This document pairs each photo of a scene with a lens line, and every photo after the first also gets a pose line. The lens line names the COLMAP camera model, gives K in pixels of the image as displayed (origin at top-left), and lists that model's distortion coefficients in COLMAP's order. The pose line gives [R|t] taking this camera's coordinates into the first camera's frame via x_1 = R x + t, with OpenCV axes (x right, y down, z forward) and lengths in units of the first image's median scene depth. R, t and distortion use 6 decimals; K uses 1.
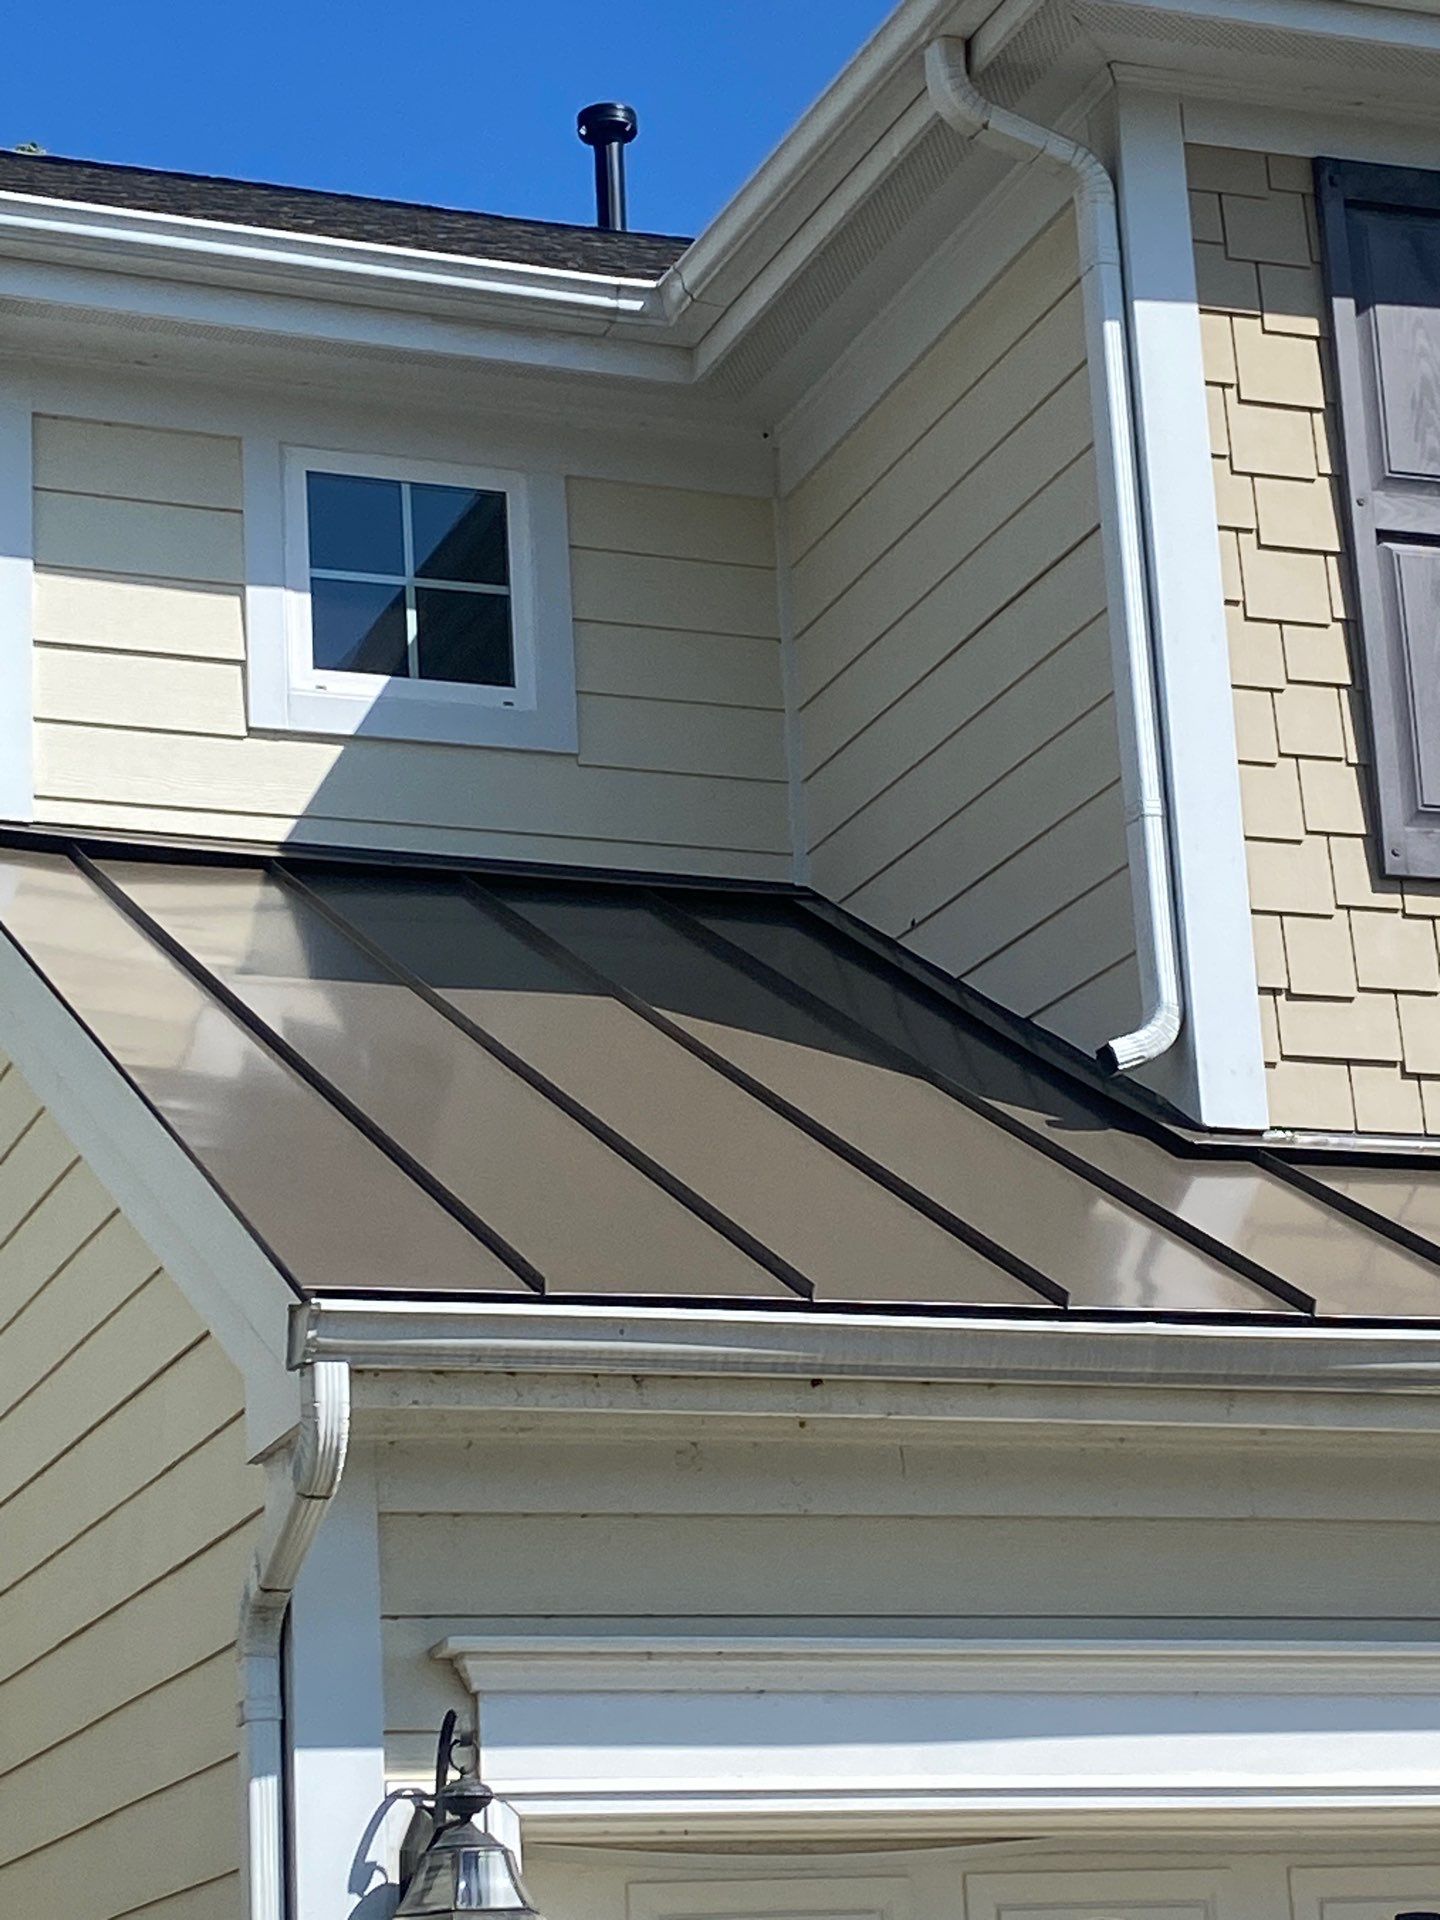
lens RADIAL K [[4374.0, 0, 772.2], [0, 4374.0, 985.3], [0, 0, 1]] dist [0.162965, -0.145566]
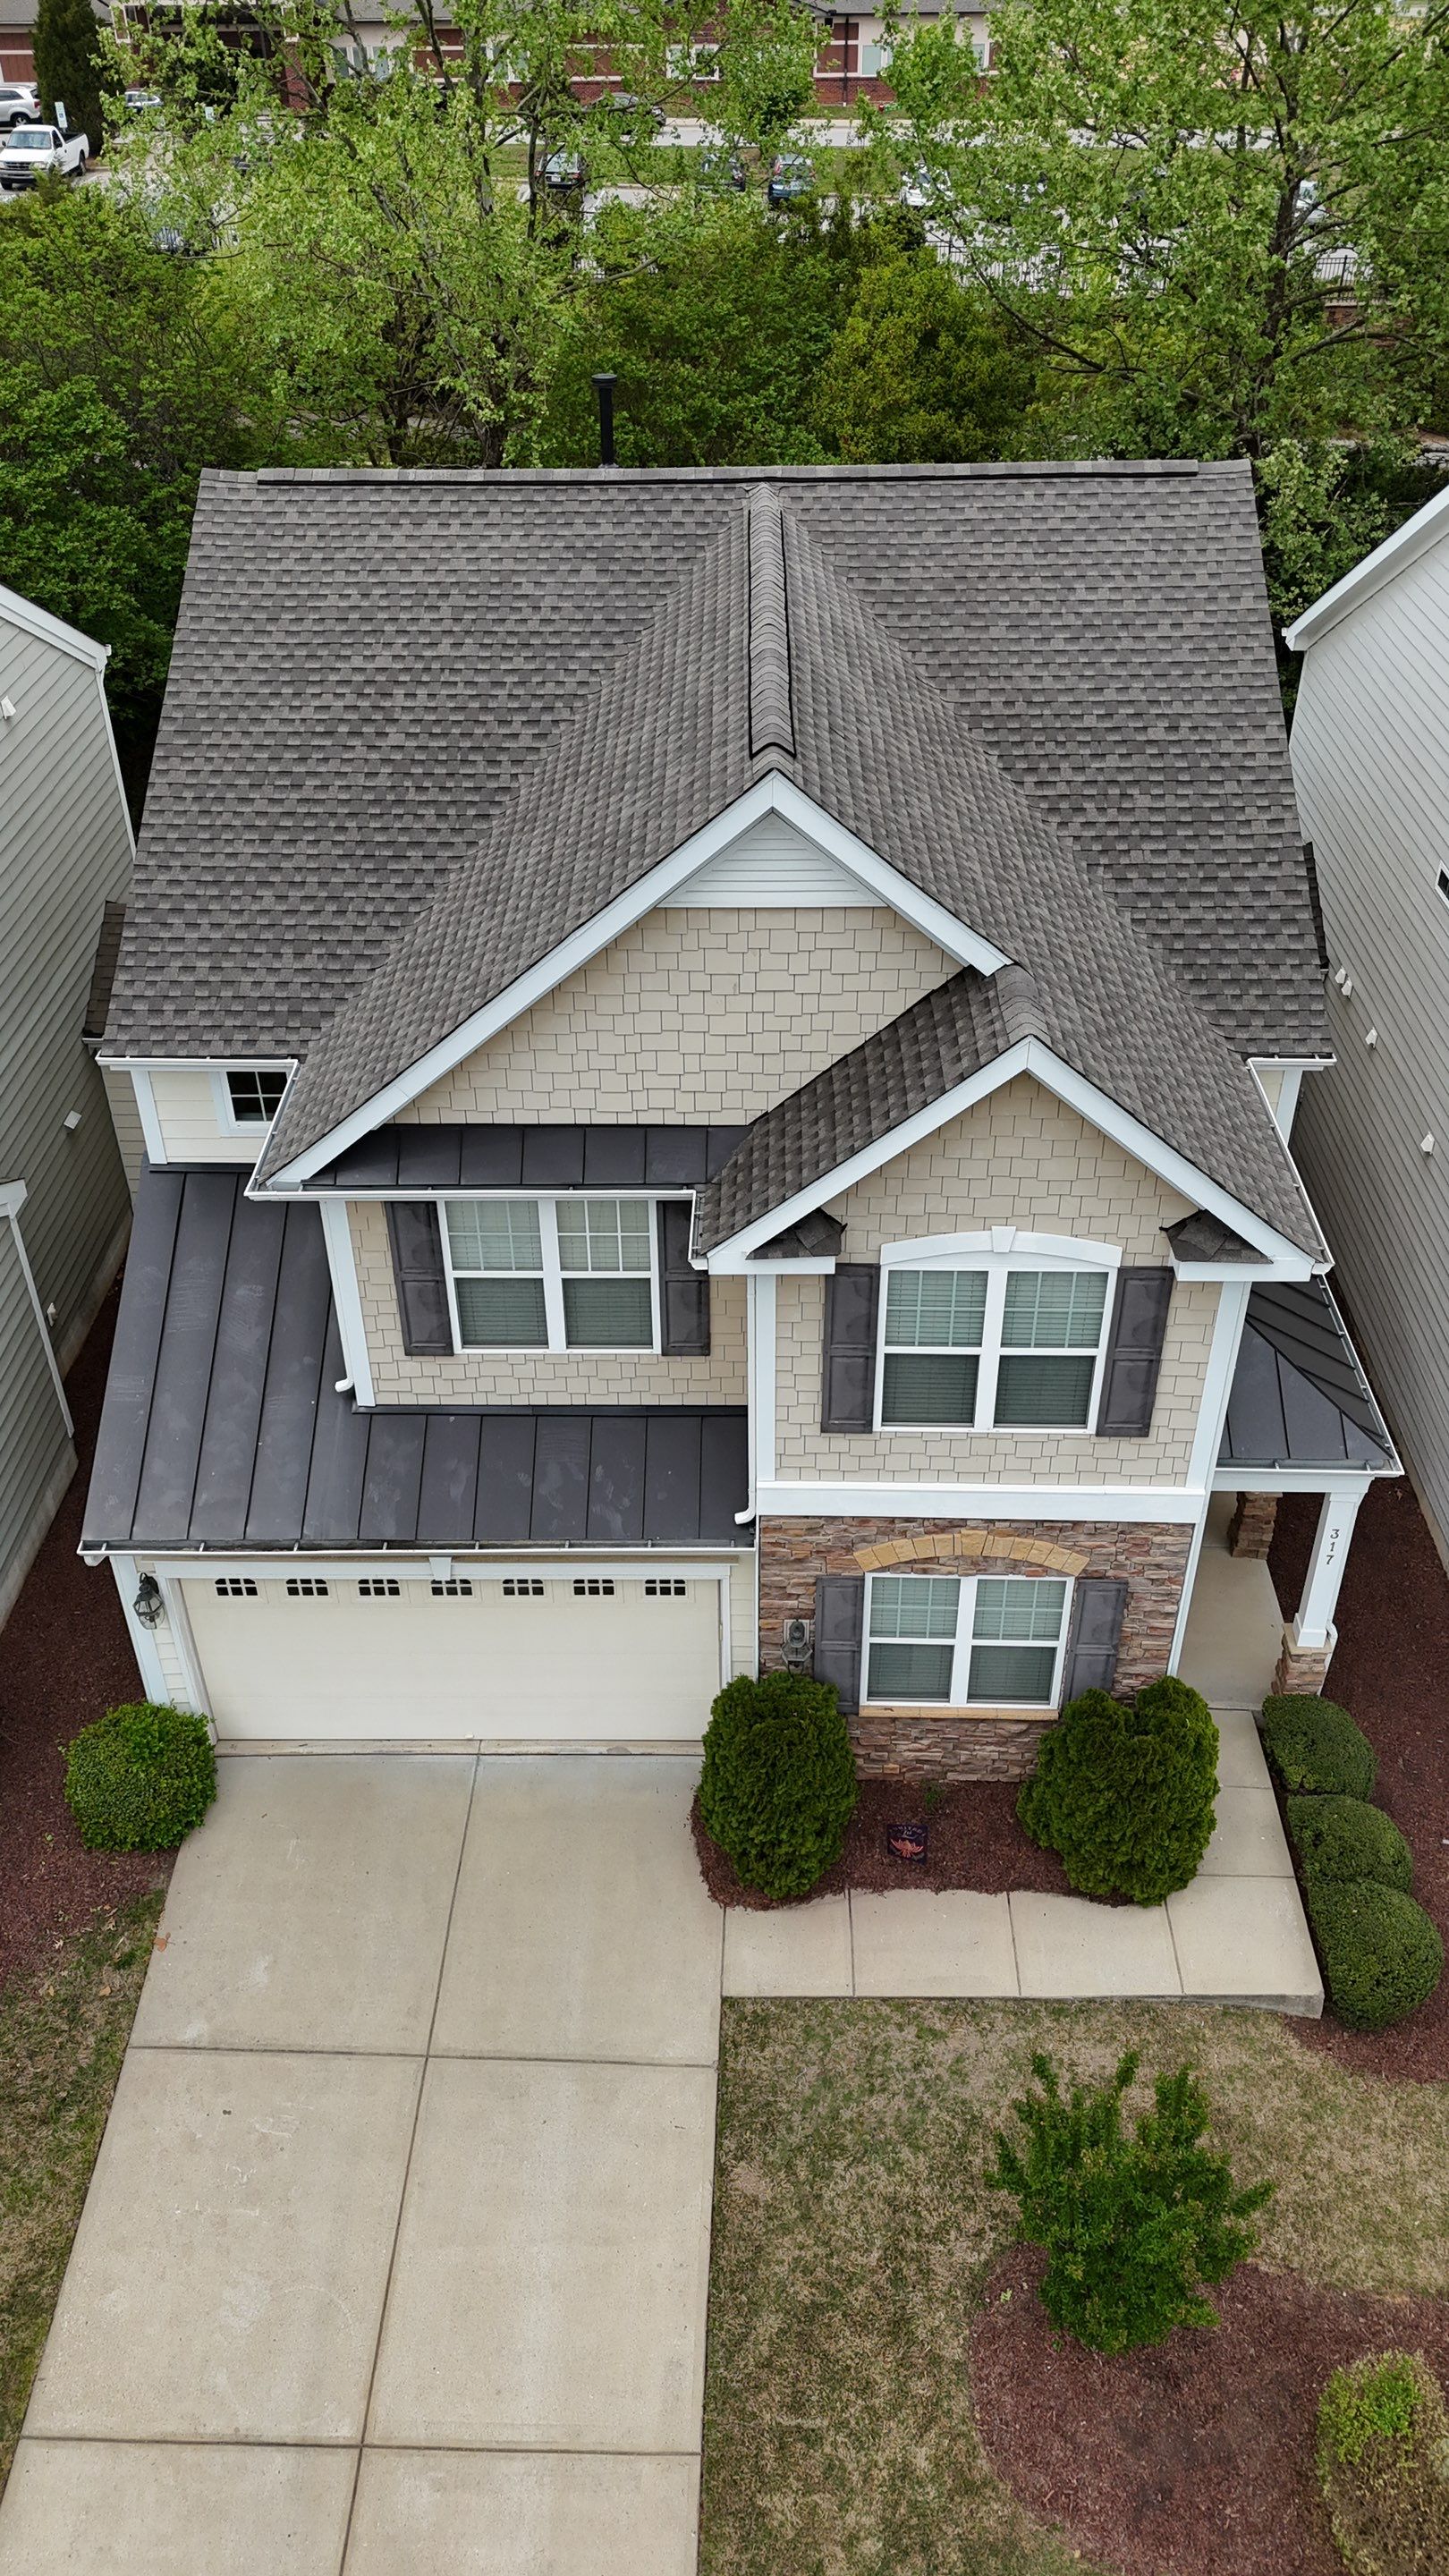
lens RADIAL K [[1859.2, 0, 689.4], [0, 1859.2, 1290.0], [0, 0, 1]] dist [0.178665, -0.528619]
pose [[0.923610, 0.255407, -0.285853, 0.848550], [0.071342, 0.618145, 0.782820, -1.375546], [0.376637, -0.743413, 0.552704, 0.193395]]
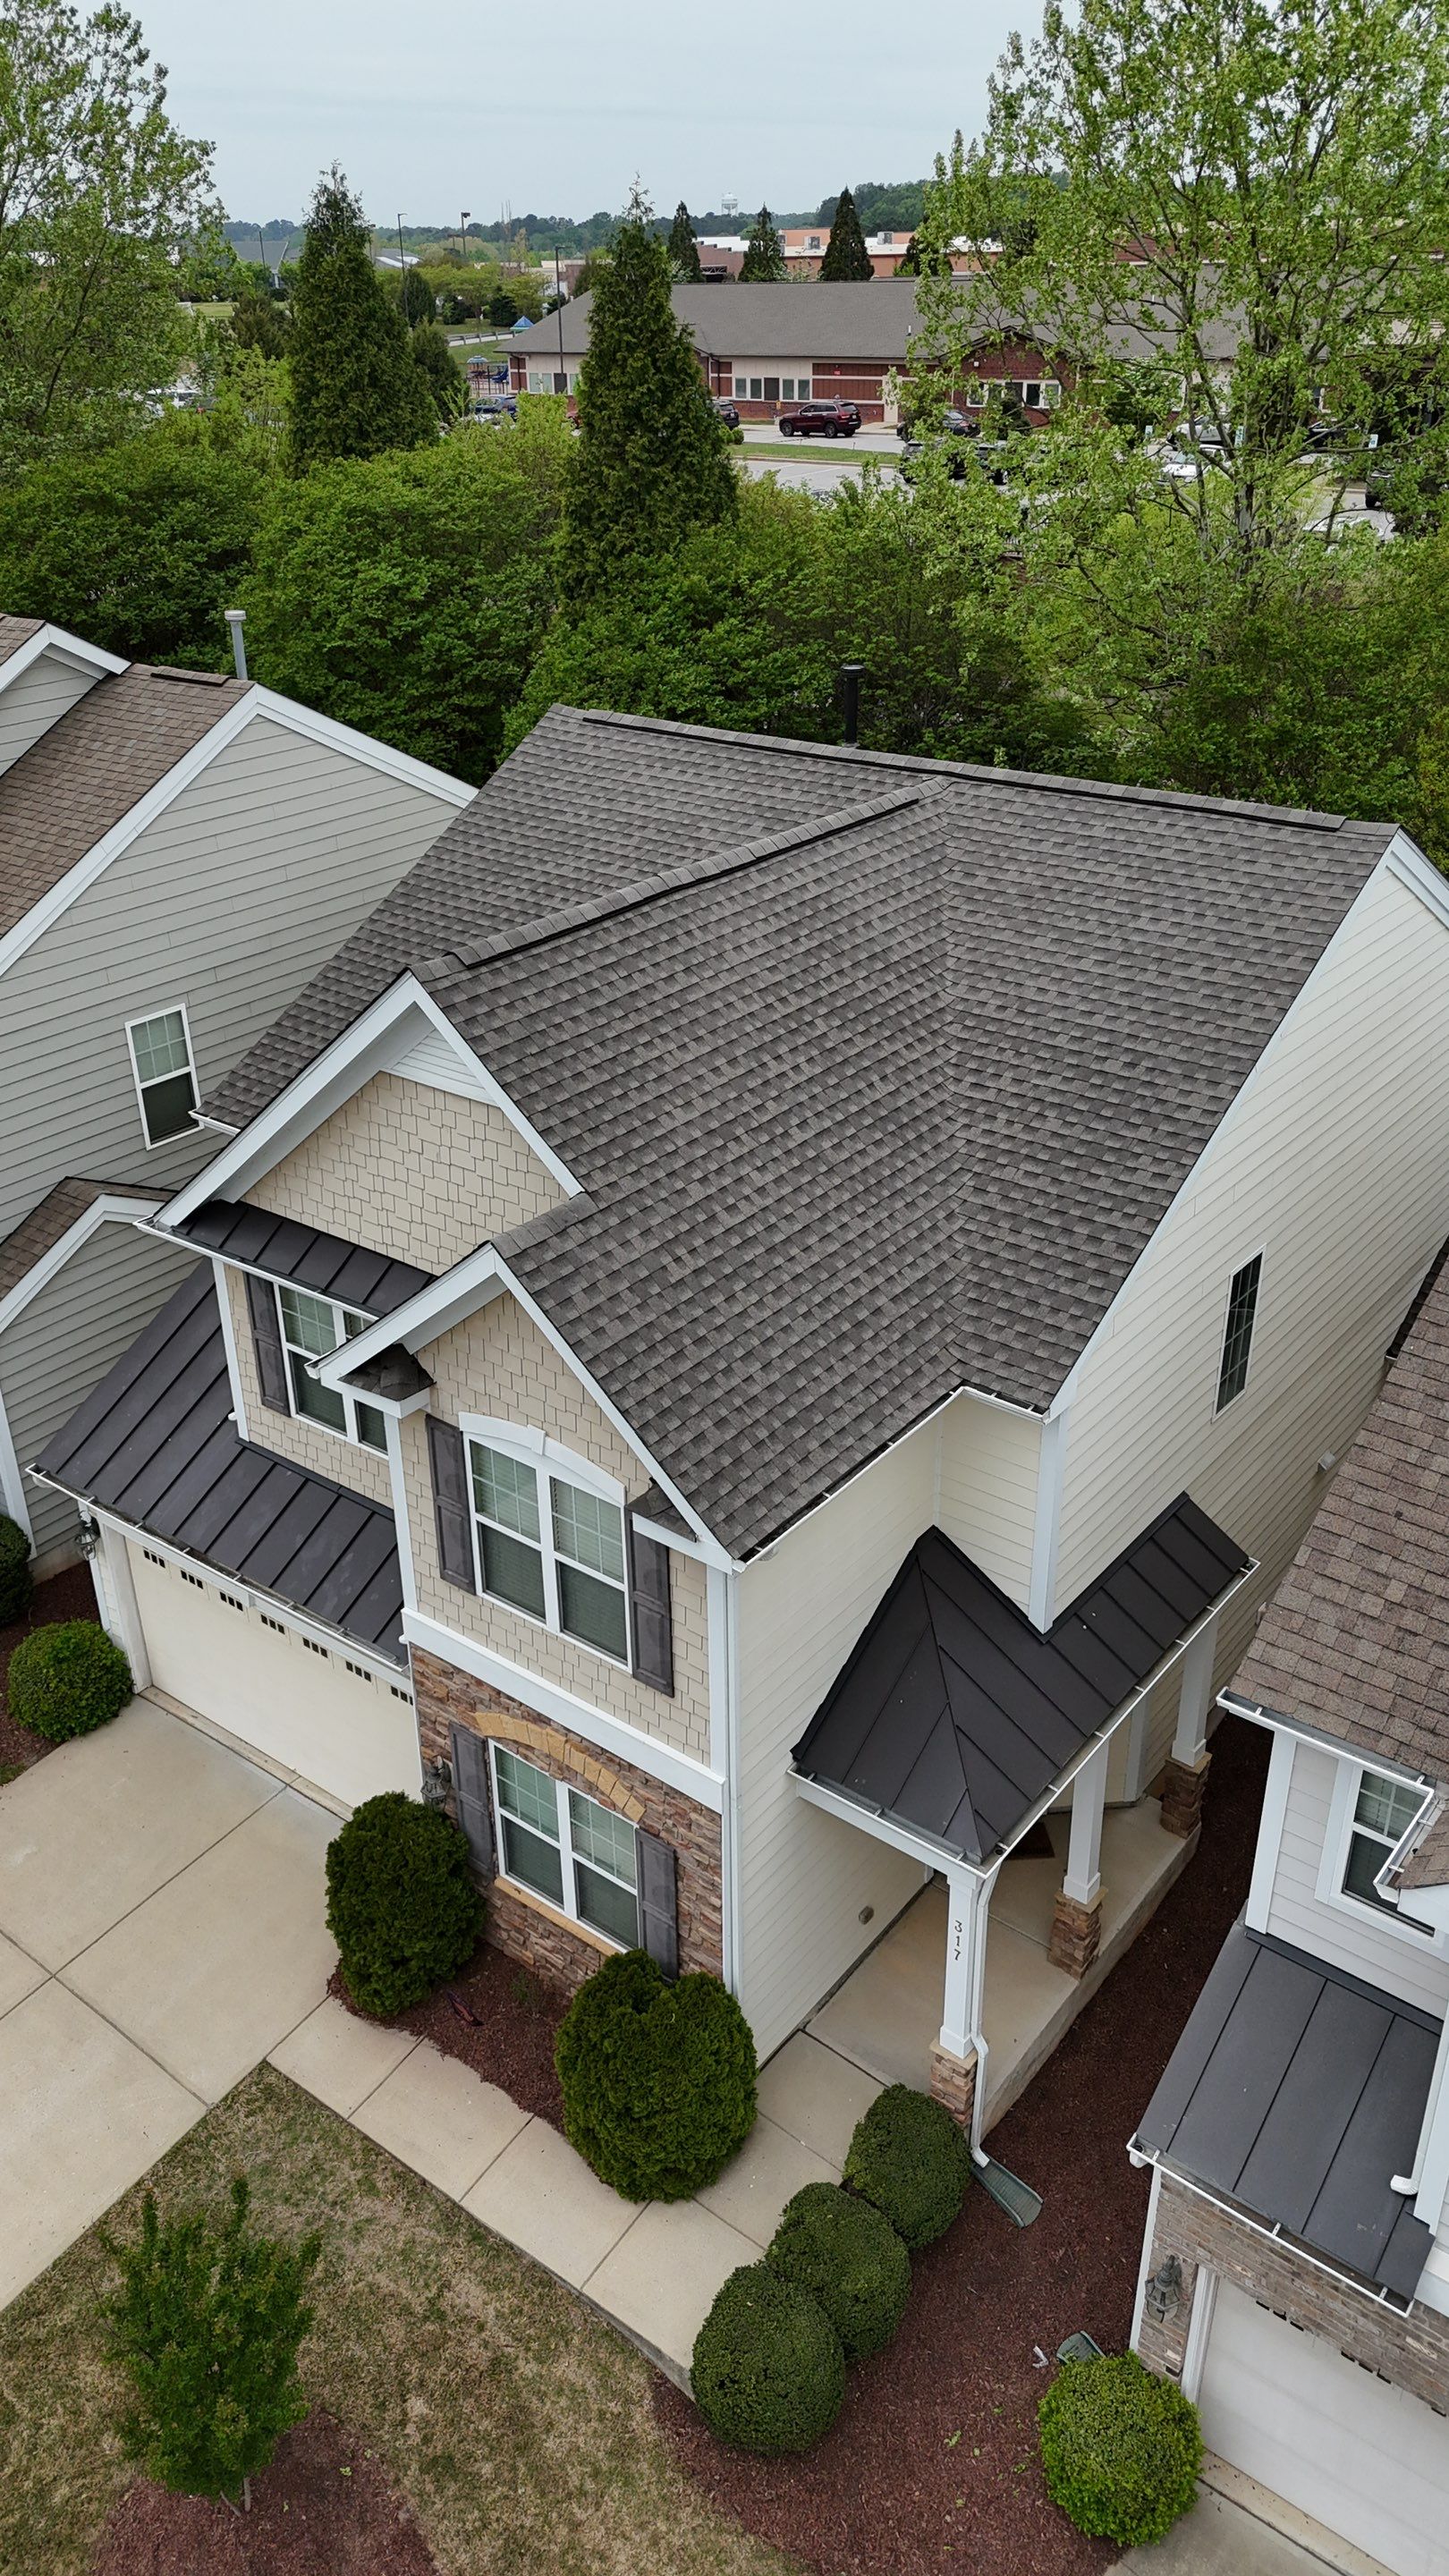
lens RADIAL K [[1907.0, 0, 724.5], [0, 1907.0, 1288.0], [0, 0, 1]] dist [0.040912, -0.003950]
pose [[0.514352, 0.436991, -0.737890, 1.853728], [0.223850, 0.762190, 0.607418, -1.254105], [0.827849, -0.477603, 0.294214, 0.861652]]
